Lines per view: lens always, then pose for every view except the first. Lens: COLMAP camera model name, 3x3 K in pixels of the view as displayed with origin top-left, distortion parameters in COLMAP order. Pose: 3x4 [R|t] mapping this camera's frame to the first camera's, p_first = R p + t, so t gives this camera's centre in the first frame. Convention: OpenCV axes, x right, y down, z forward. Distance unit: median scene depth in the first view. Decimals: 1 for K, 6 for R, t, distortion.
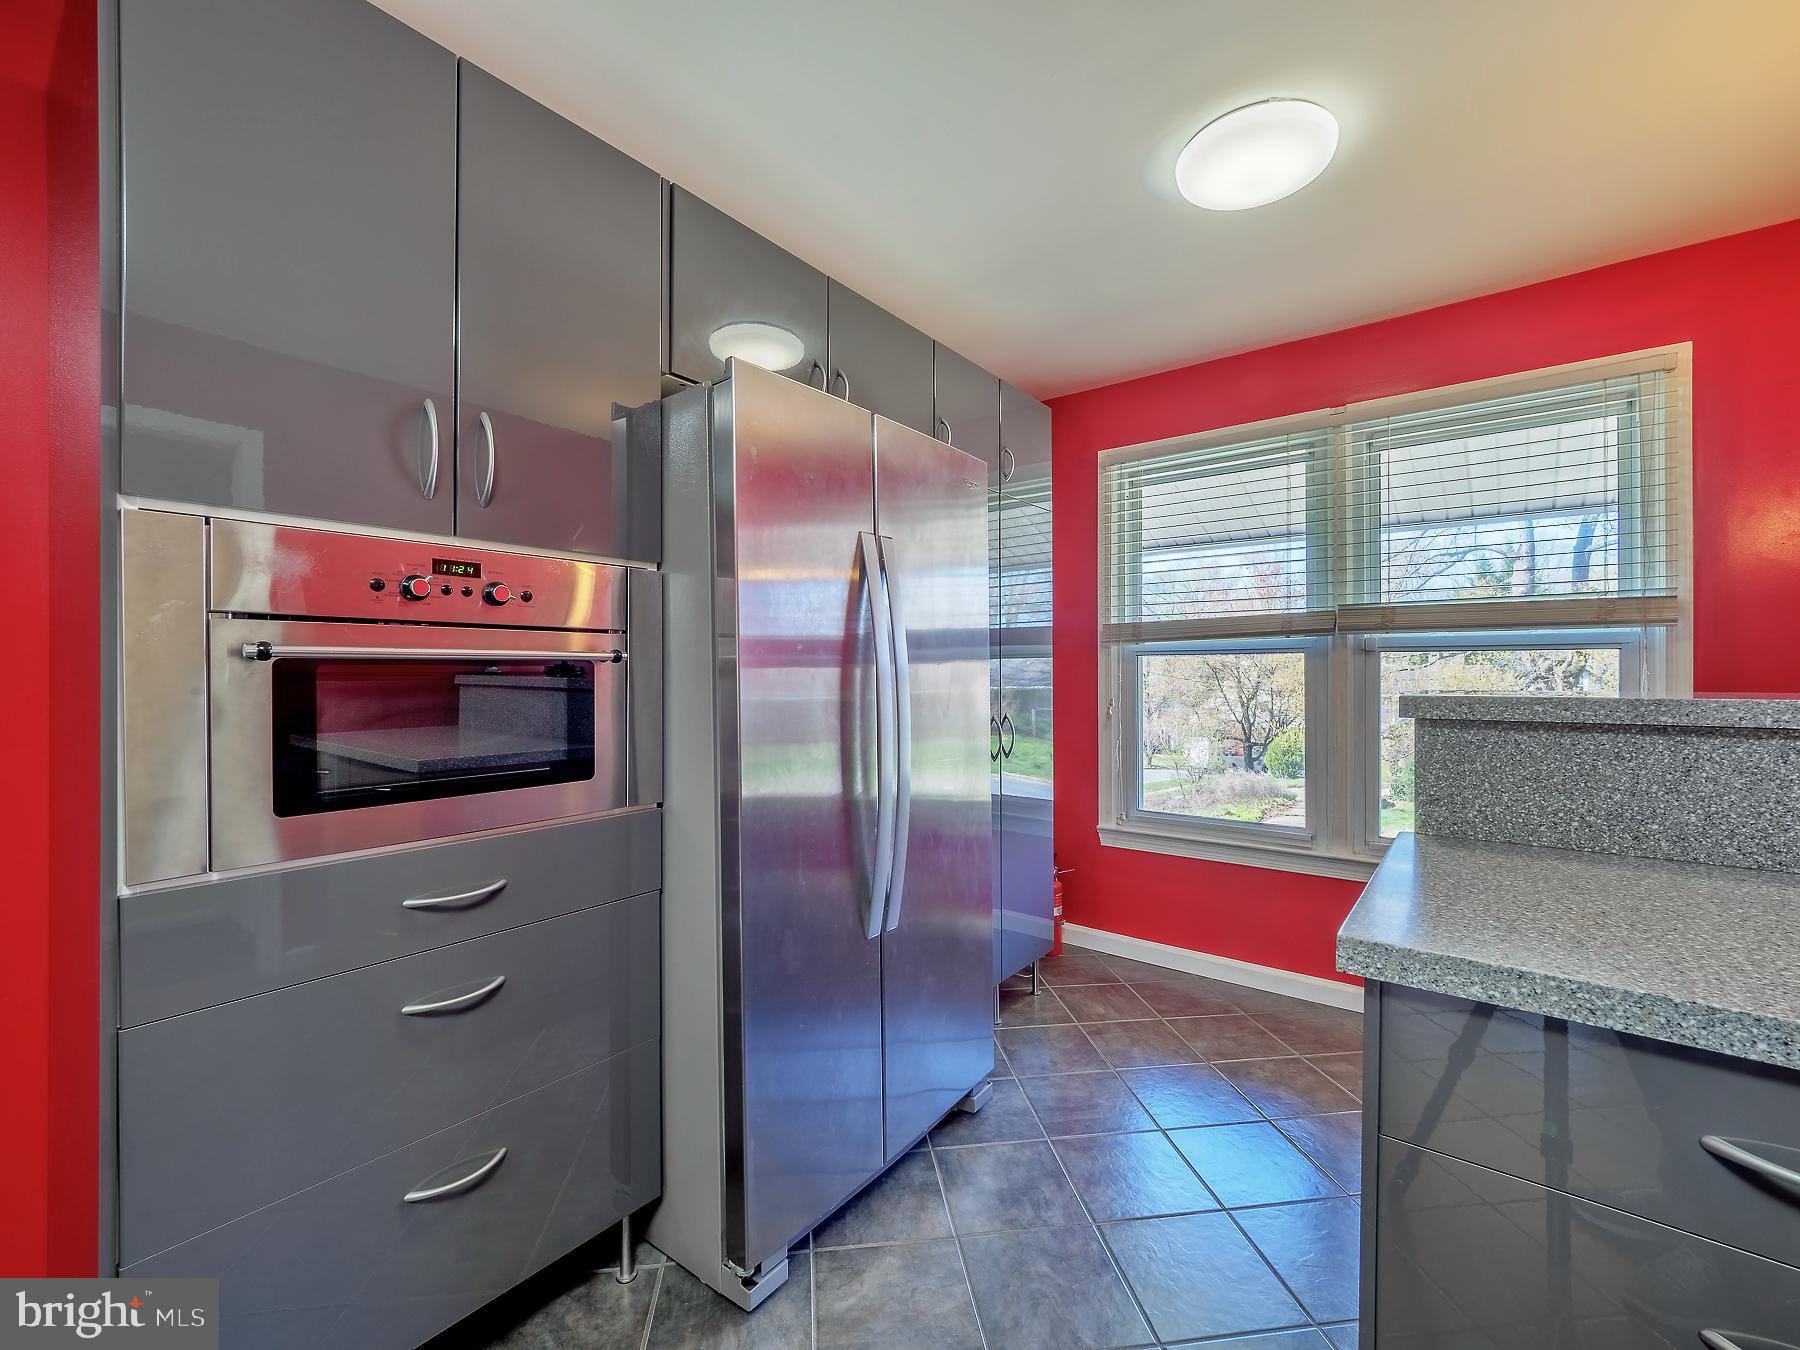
lens RADIAL K [[773.9, 0, 896.9], [0, 773.9, 678.2], [0, 0, 1]] dist [-0.008509, 0.002349]
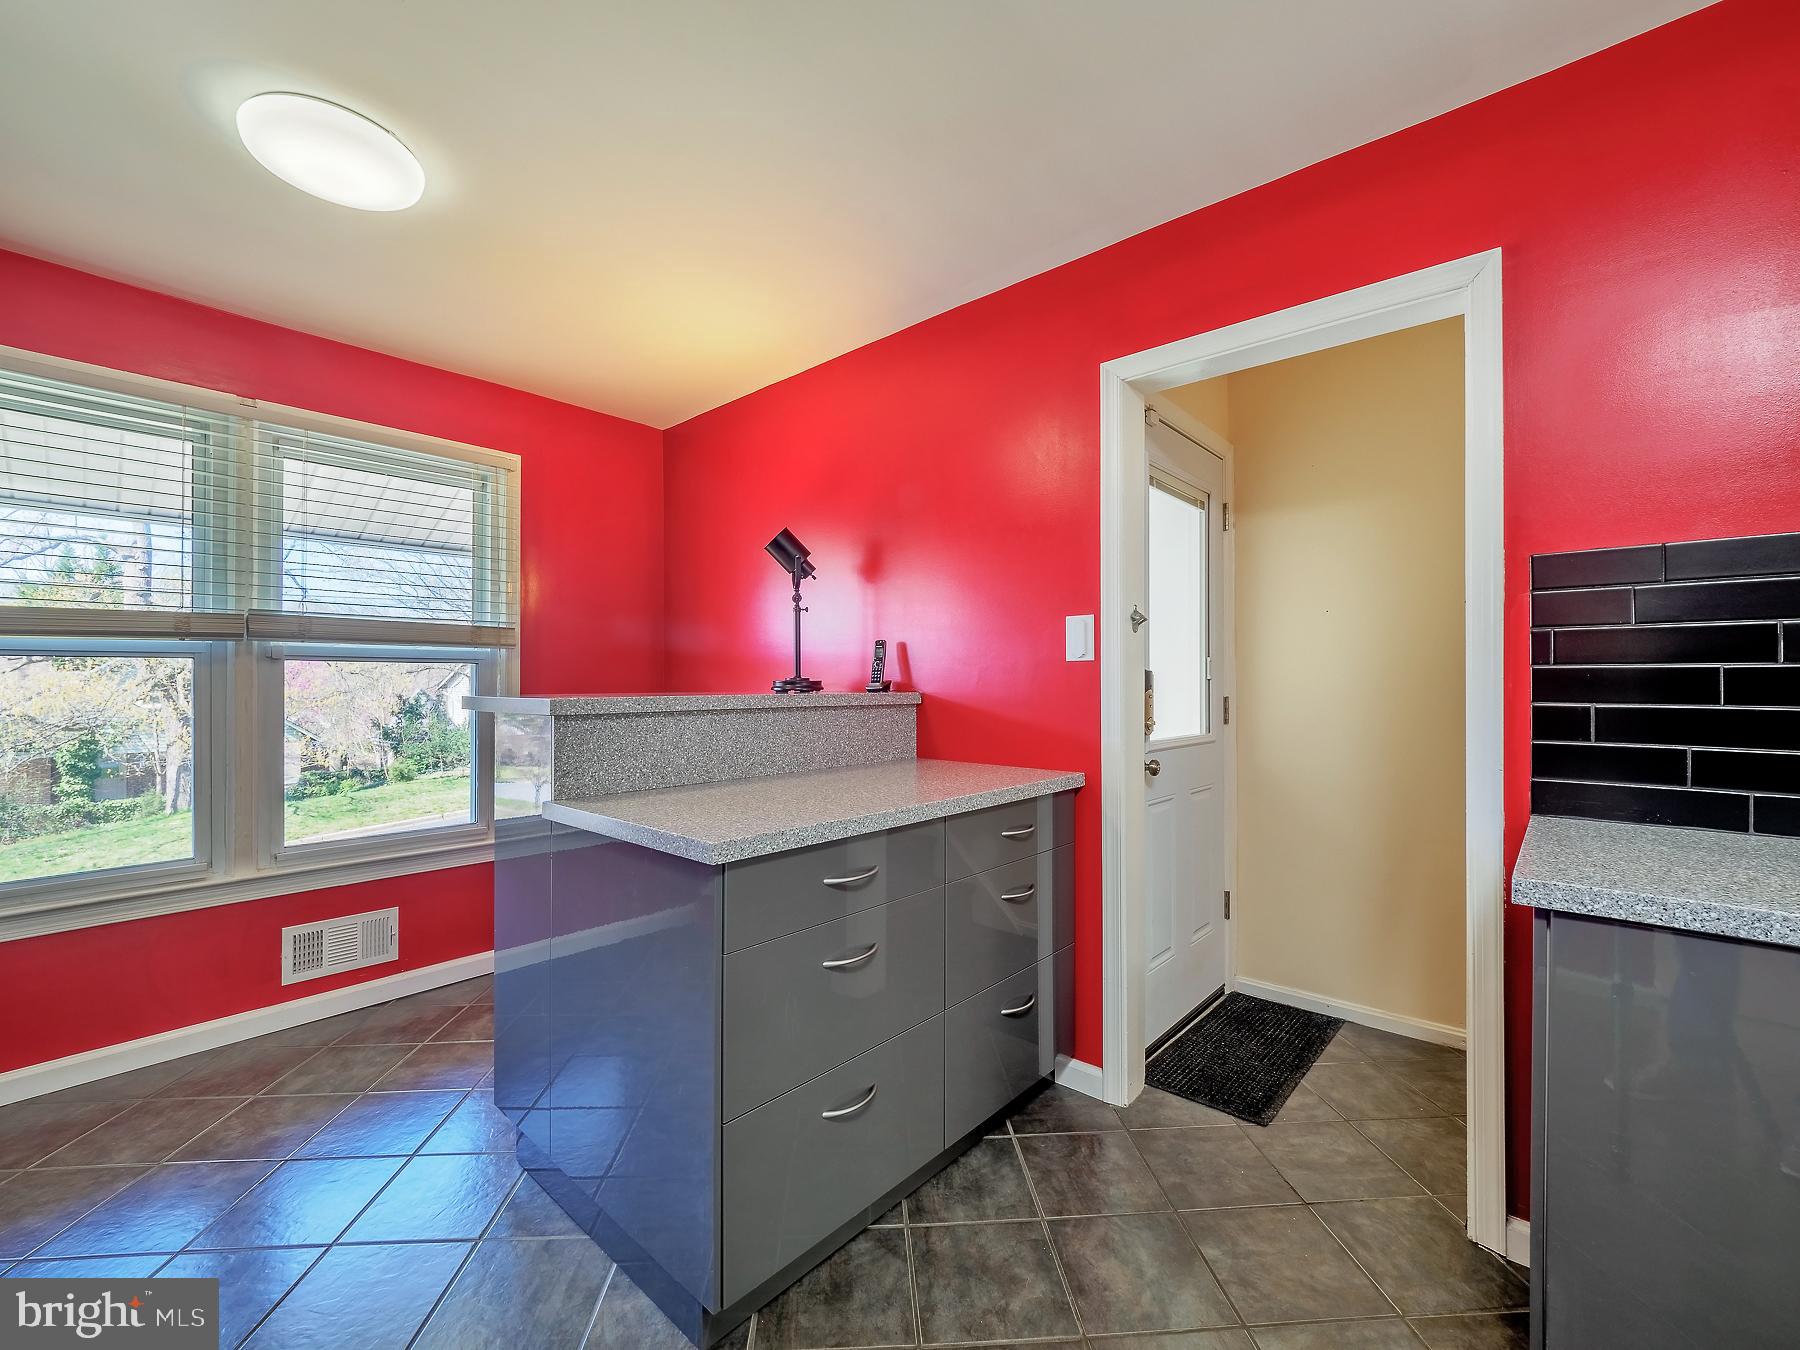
lens RADIAL K [[773.9, 0, 893.5], [0, 773.9, 678.1], [0, 0, 1]] dist [-0.008509, 0.002349]
pose [[0.062688, 0.004237, 0.998024, -0.315553], [0.006450, 0.999968, -0.004650, -0.001395], [-0.998012, 0.006729, 0.062659, 0.158653]]
